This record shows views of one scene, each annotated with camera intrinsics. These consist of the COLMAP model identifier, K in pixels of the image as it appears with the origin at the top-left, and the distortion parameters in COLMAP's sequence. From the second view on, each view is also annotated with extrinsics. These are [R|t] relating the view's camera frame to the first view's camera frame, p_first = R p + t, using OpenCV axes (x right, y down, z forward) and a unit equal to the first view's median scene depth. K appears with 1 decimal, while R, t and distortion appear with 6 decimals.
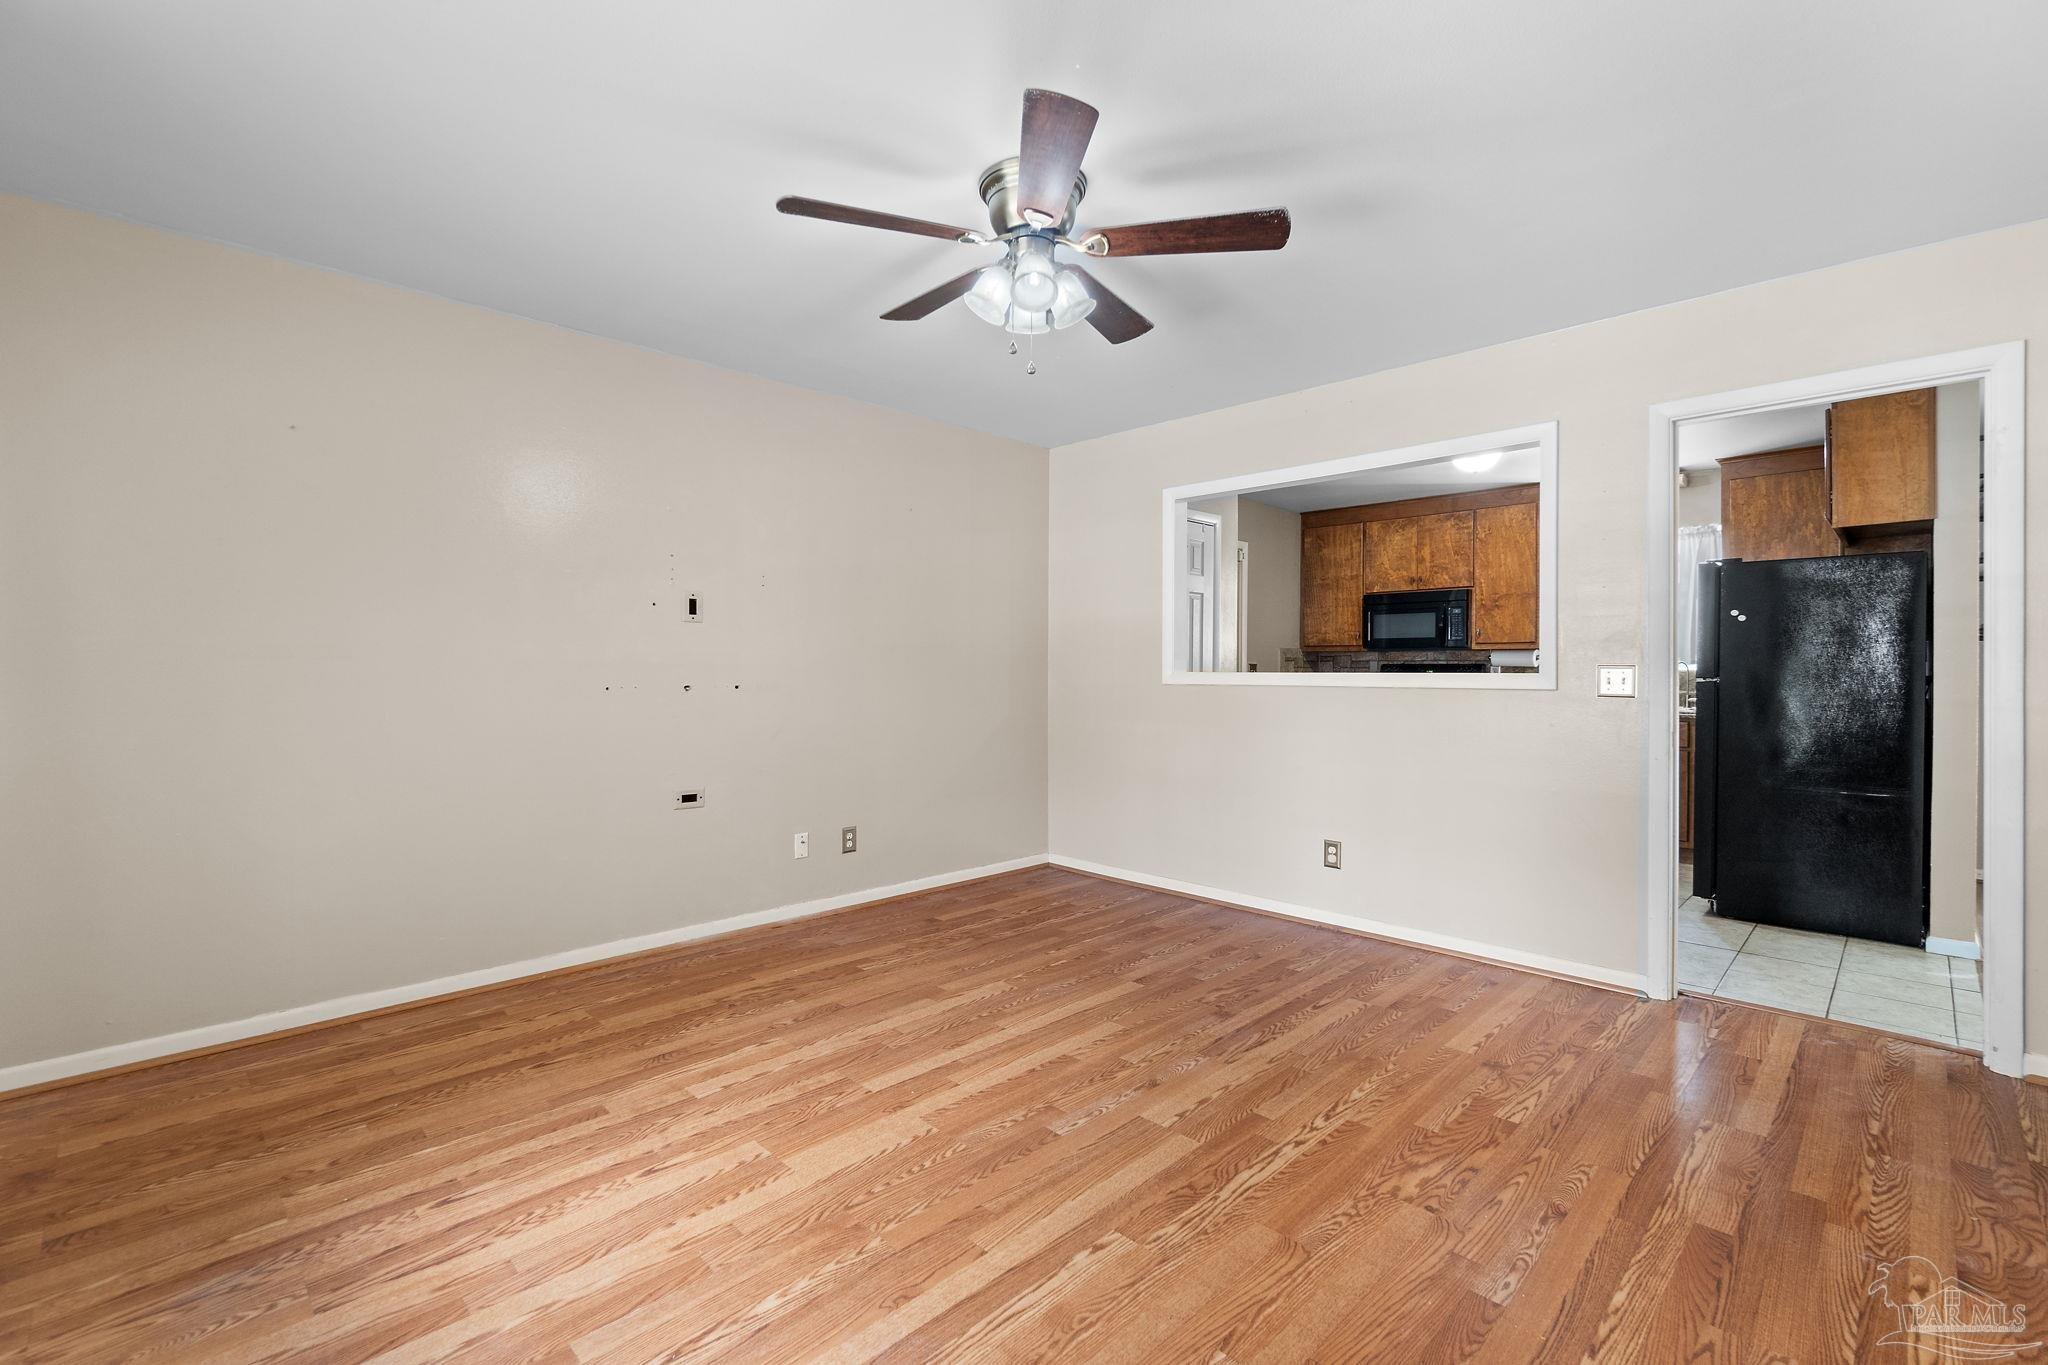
lens RADIAL K [[892.1, 0, 1030.9], [0, 892.1, 672.8], [0, 0, 1]] dist [0.001007, 0.000051]
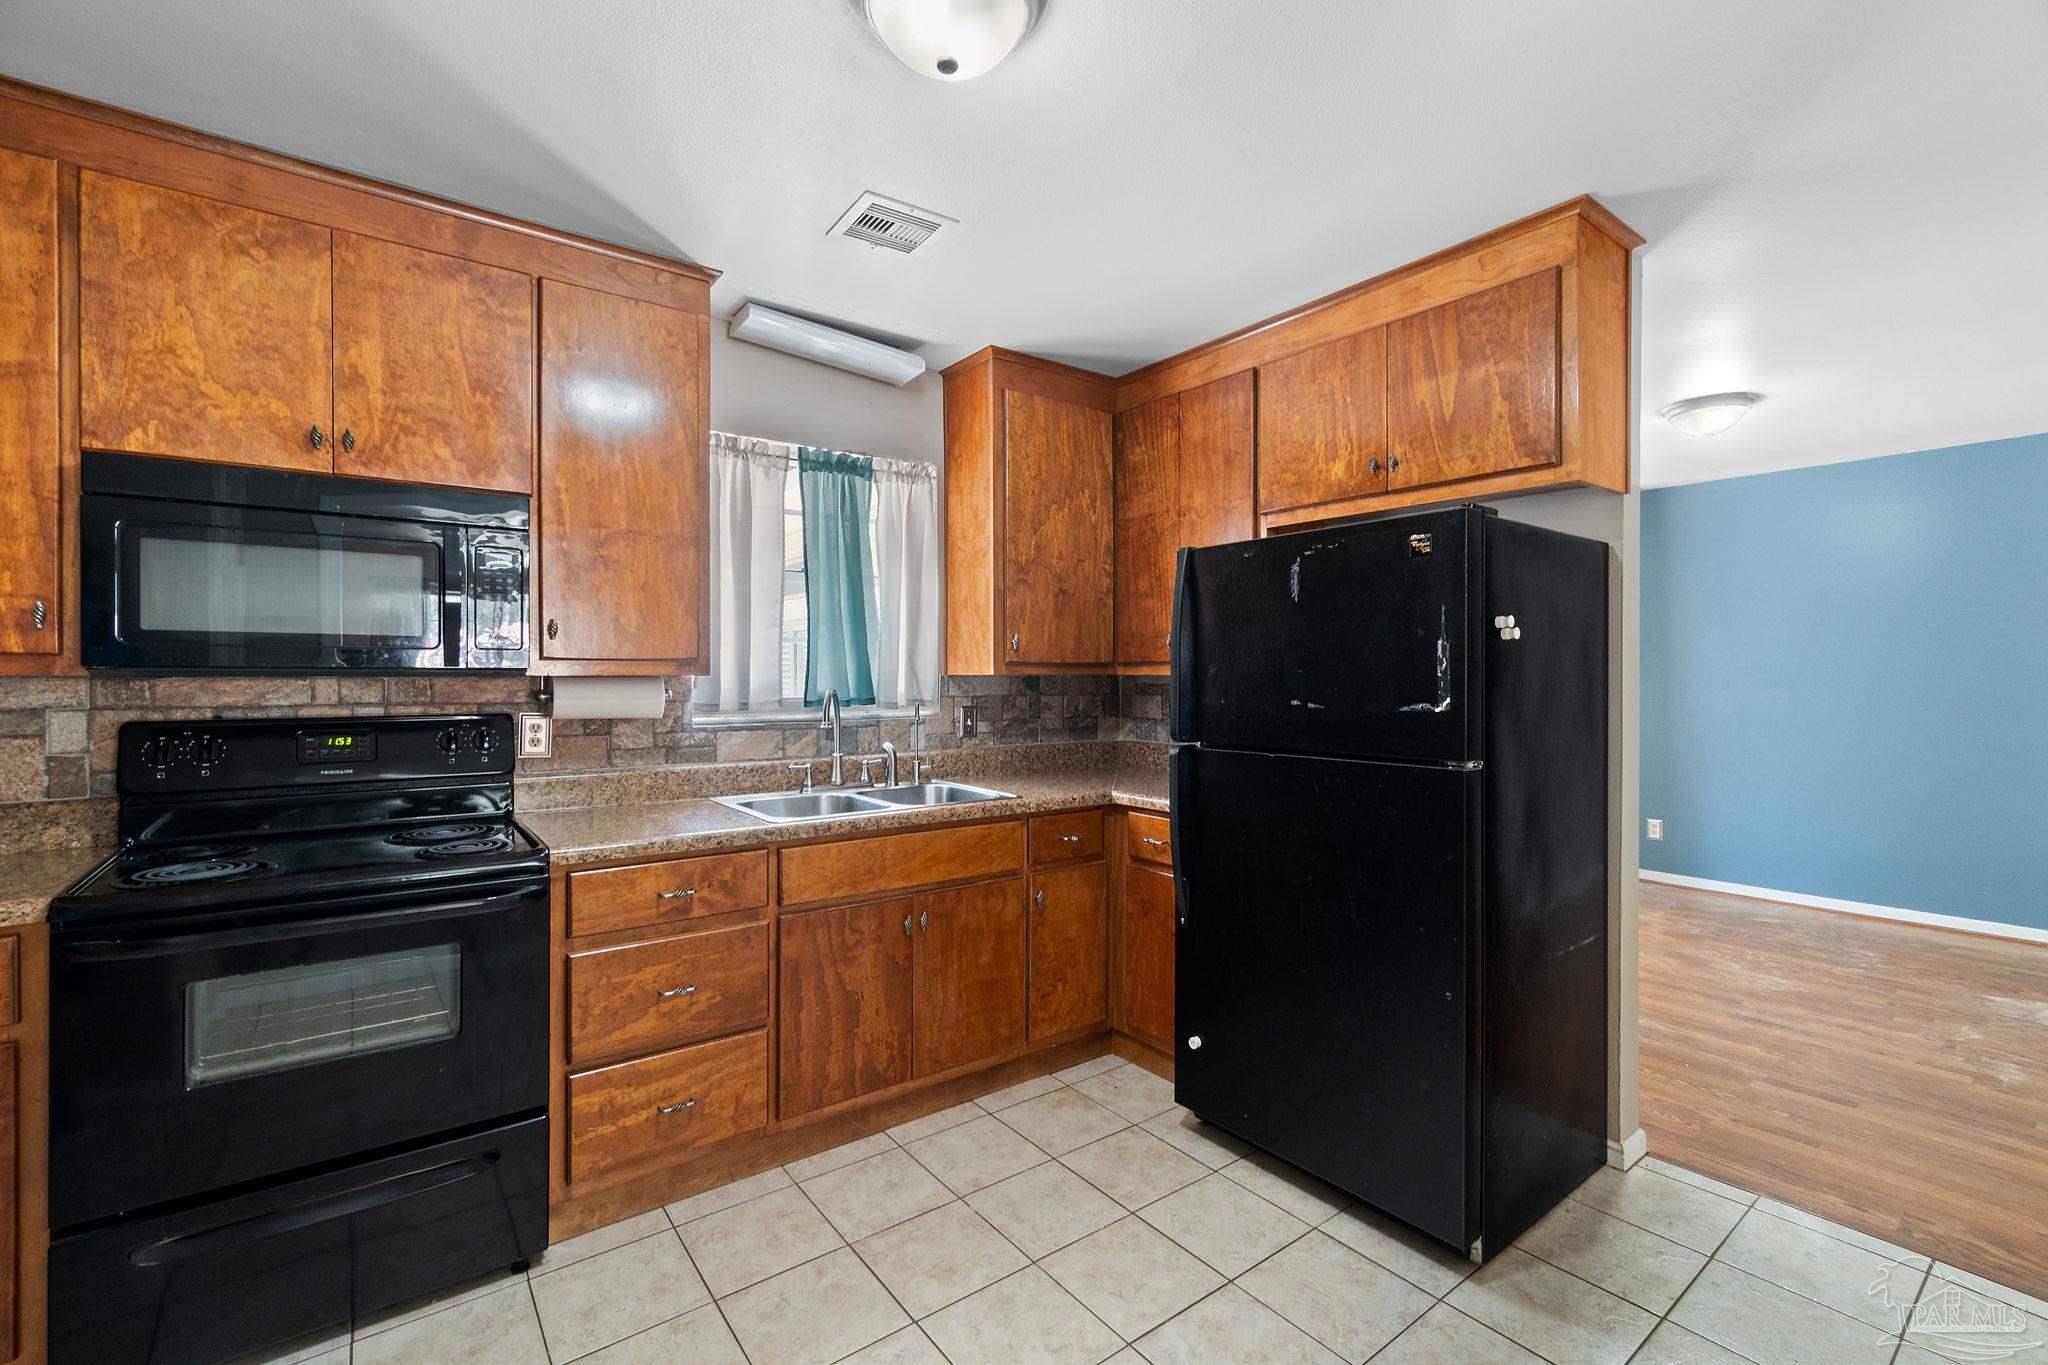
lens RADIAL K [[884.4, 0, 1024.8], [0, 884.4, 678.0], [0, 0, 1]] dist [-0.000192, -0.000078]
pose [[0.145442, -0.007071, 0.989341, 0.372724], [0.004553, 0.999969, 0.006477, -0.055026], [-0.989356, 0.003563, 0.145470, 1.565808]]
